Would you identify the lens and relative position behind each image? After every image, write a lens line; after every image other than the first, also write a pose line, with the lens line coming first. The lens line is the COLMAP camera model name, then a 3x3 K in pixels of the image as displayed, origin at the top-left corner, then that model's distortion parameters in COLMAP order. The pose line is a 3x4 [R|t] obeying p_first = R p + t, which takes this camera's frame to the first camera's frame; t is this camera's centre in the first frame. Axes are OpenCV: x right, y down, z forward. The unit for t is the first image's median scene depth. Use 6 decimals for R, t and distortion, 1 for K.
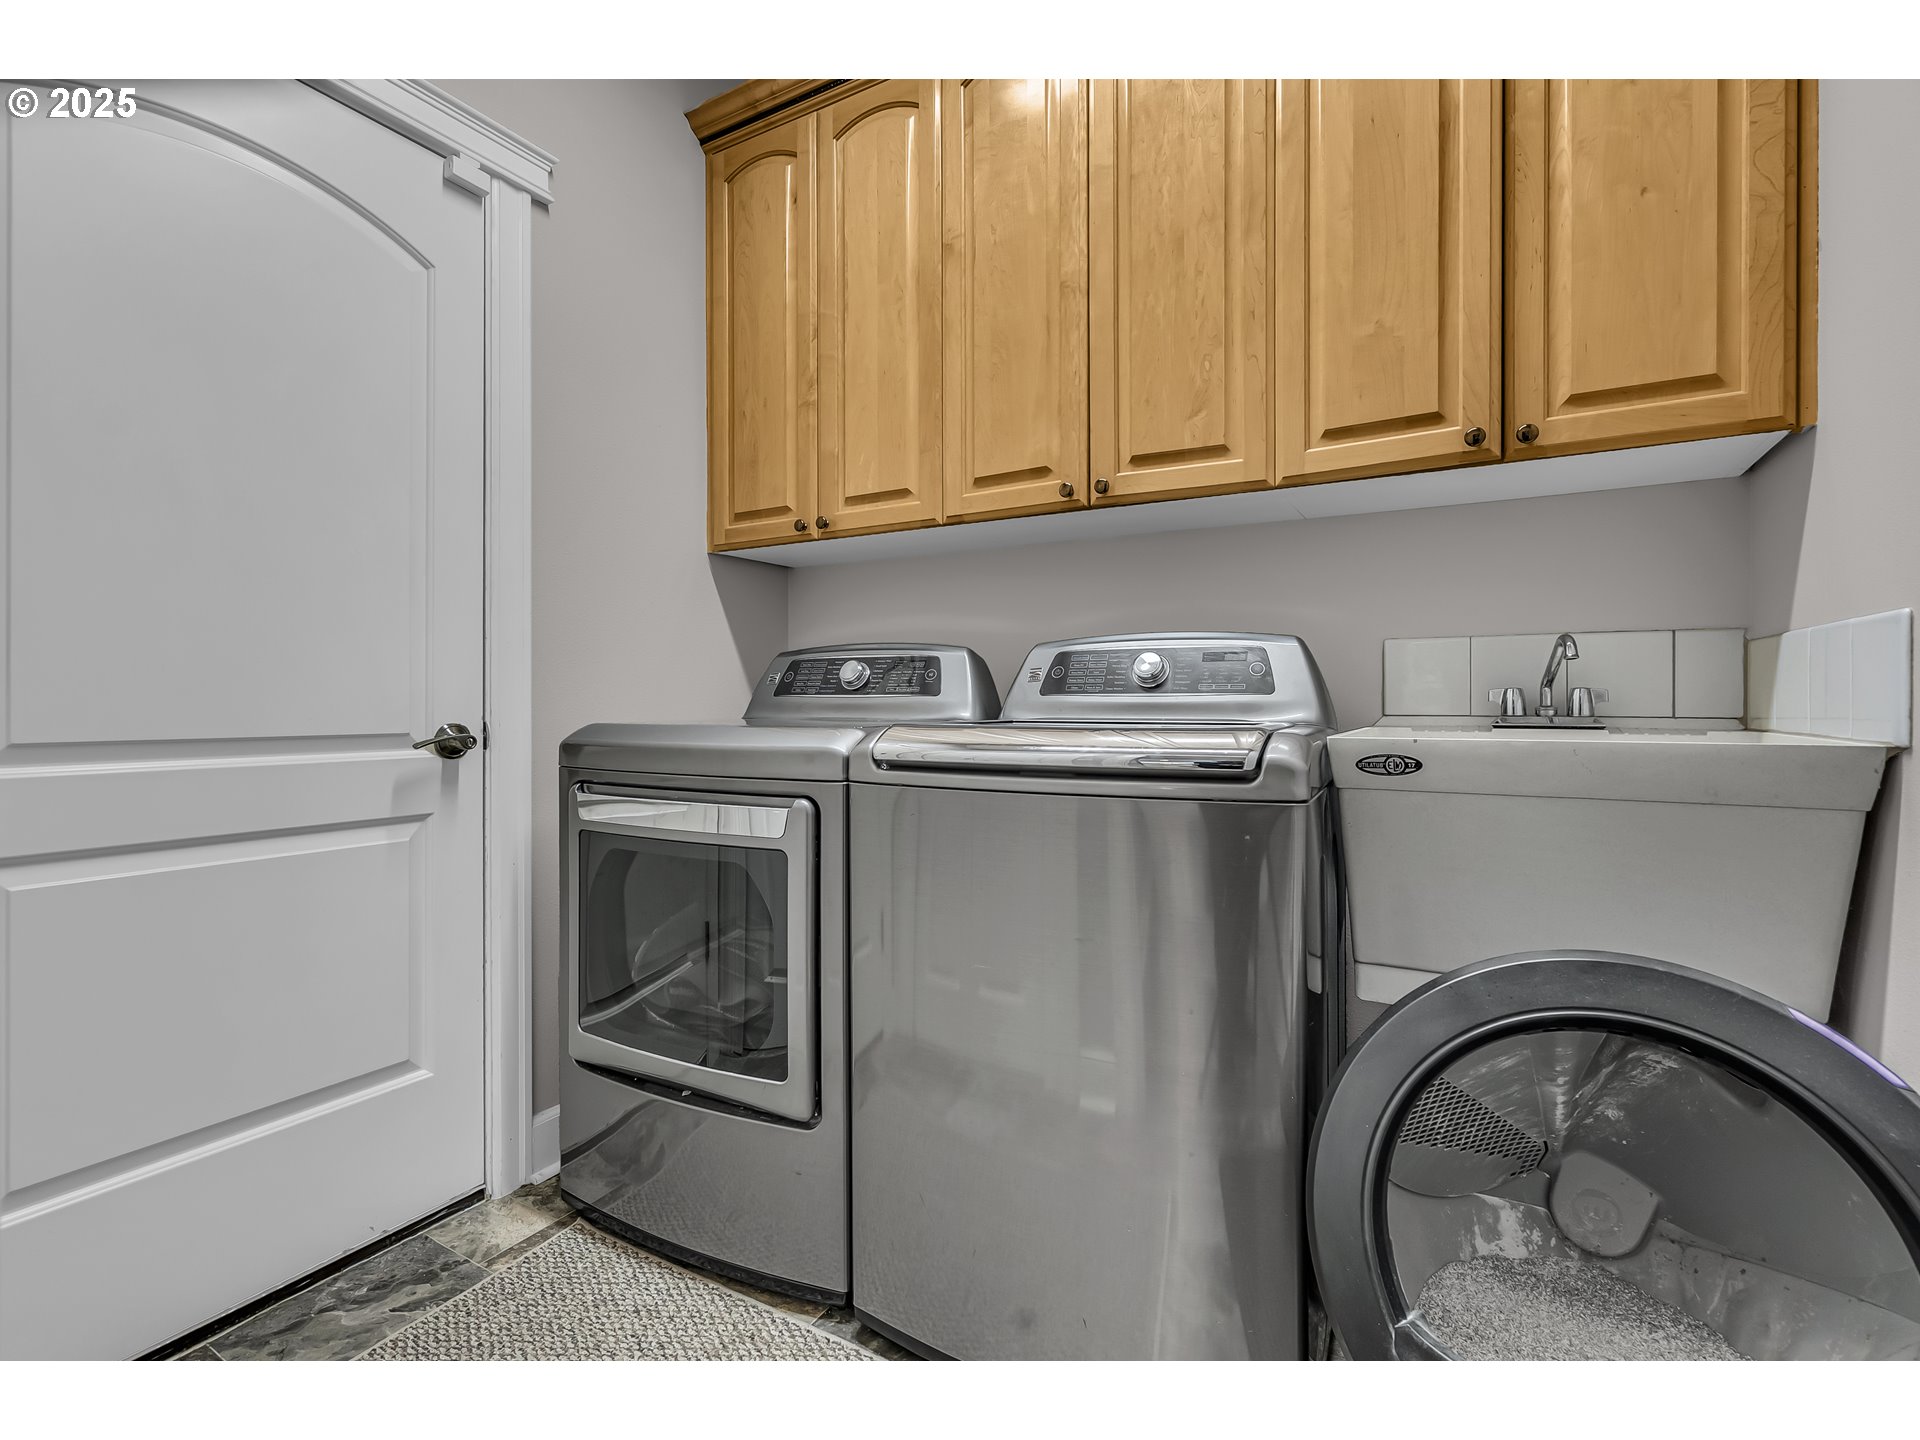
lens RADIAL K [[887.4, 0, 968.2], [0, 887.4, 713.7], [0, 0, 1]] dist [-0.004027, 0.001712]
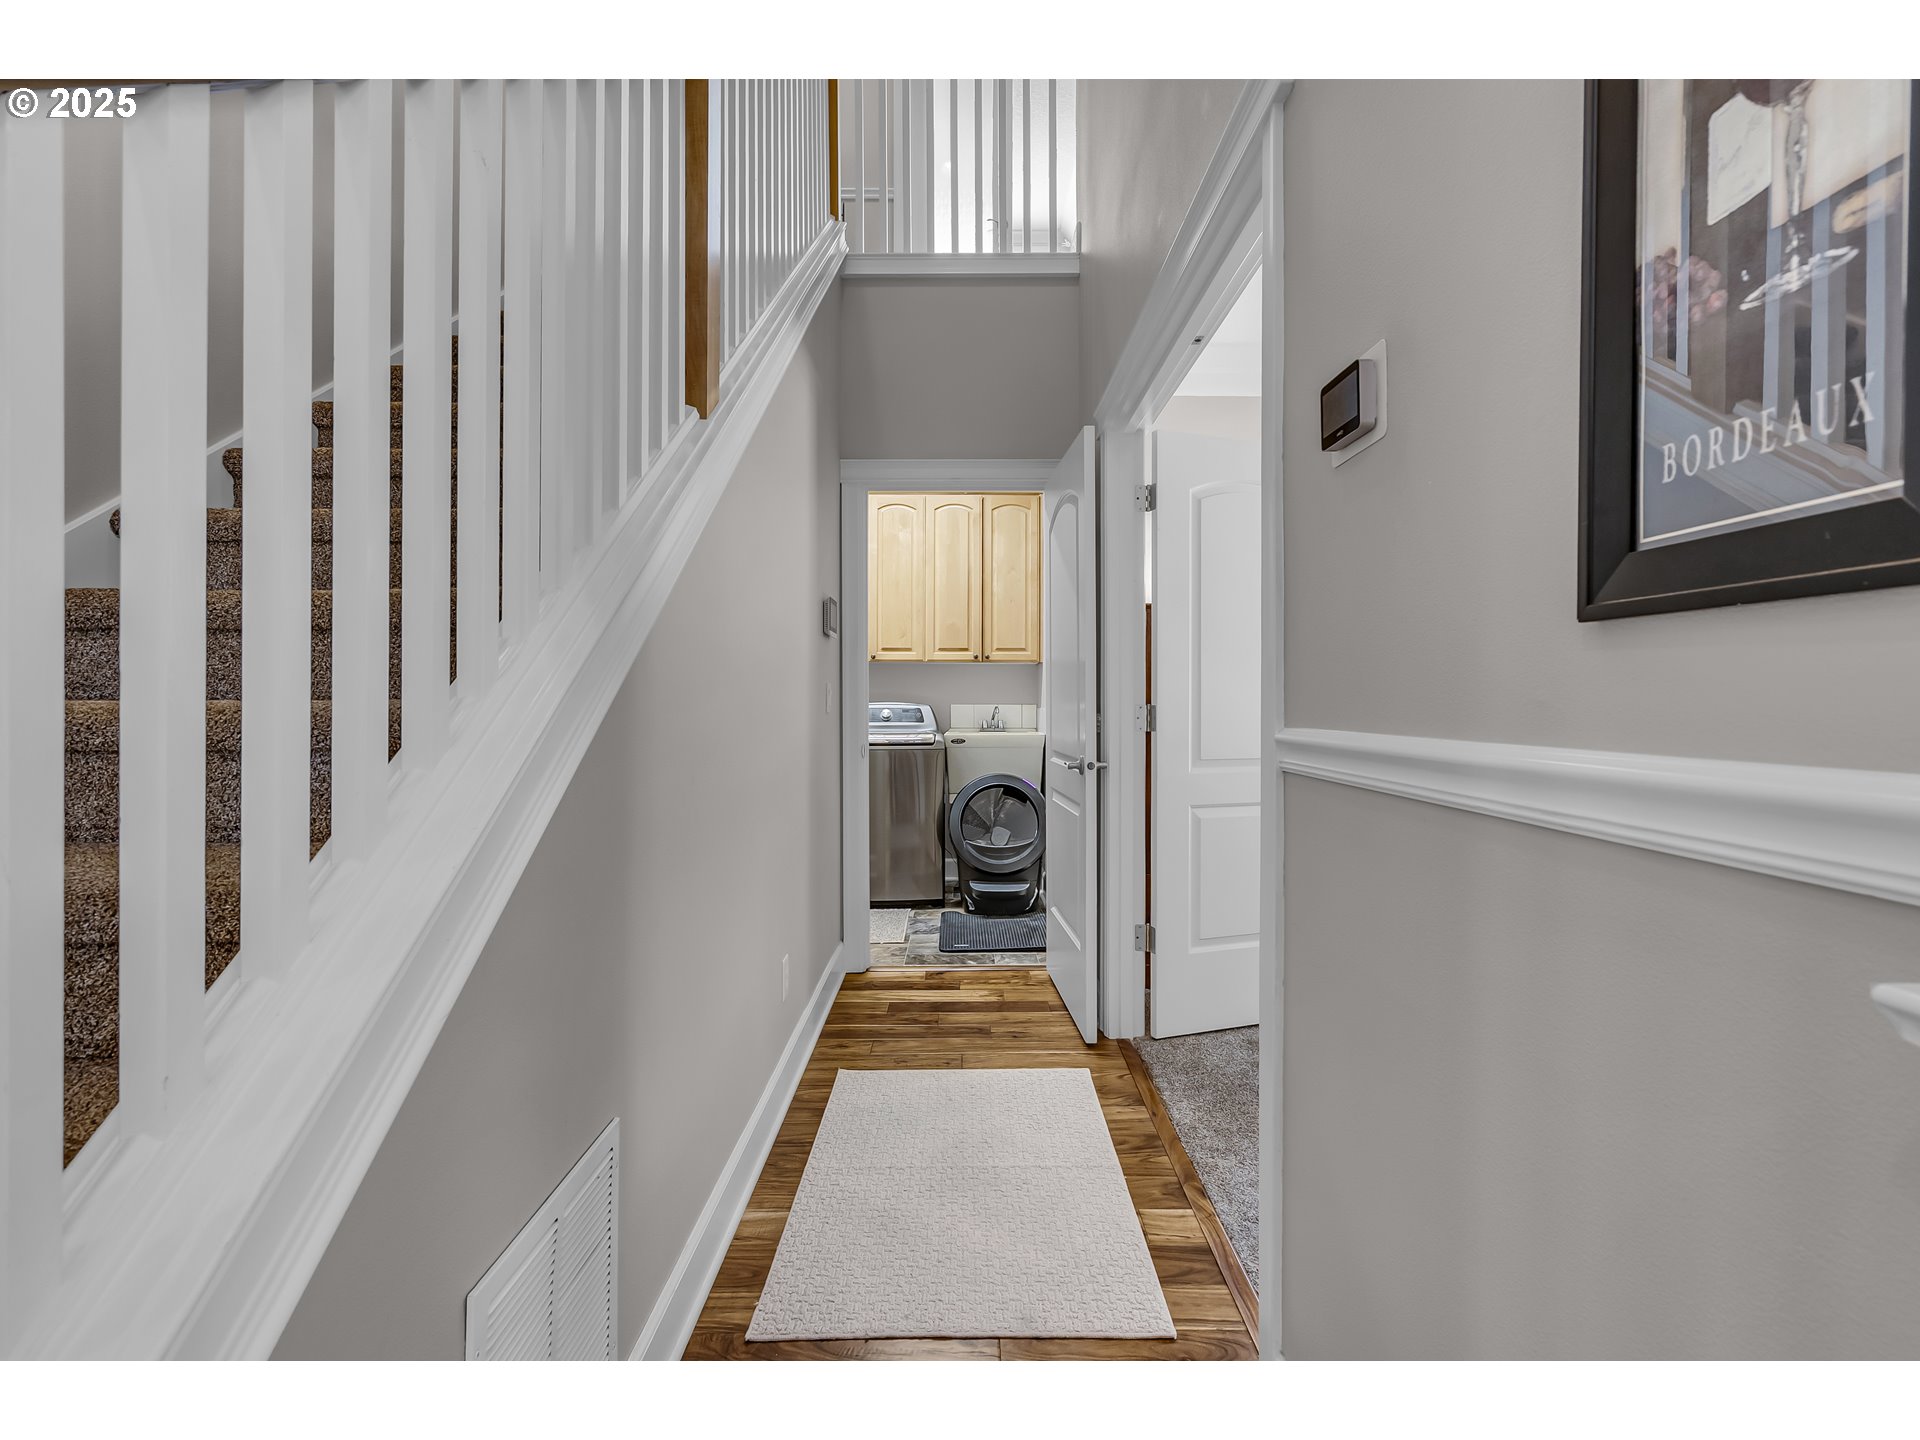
lens RADIAL K [[887.4, 0, 963.2], [0, 887.4, 716.5], [0, 0, 1]] dist [-0.004027, 0.001712]
pose [[0.881433, -0.008911, 0.472225, -1.217634], [0.010779, 0.999941, -0.001250, -0.042535], [-0.472186, 0.006192, 0.881477, -2.218972]]
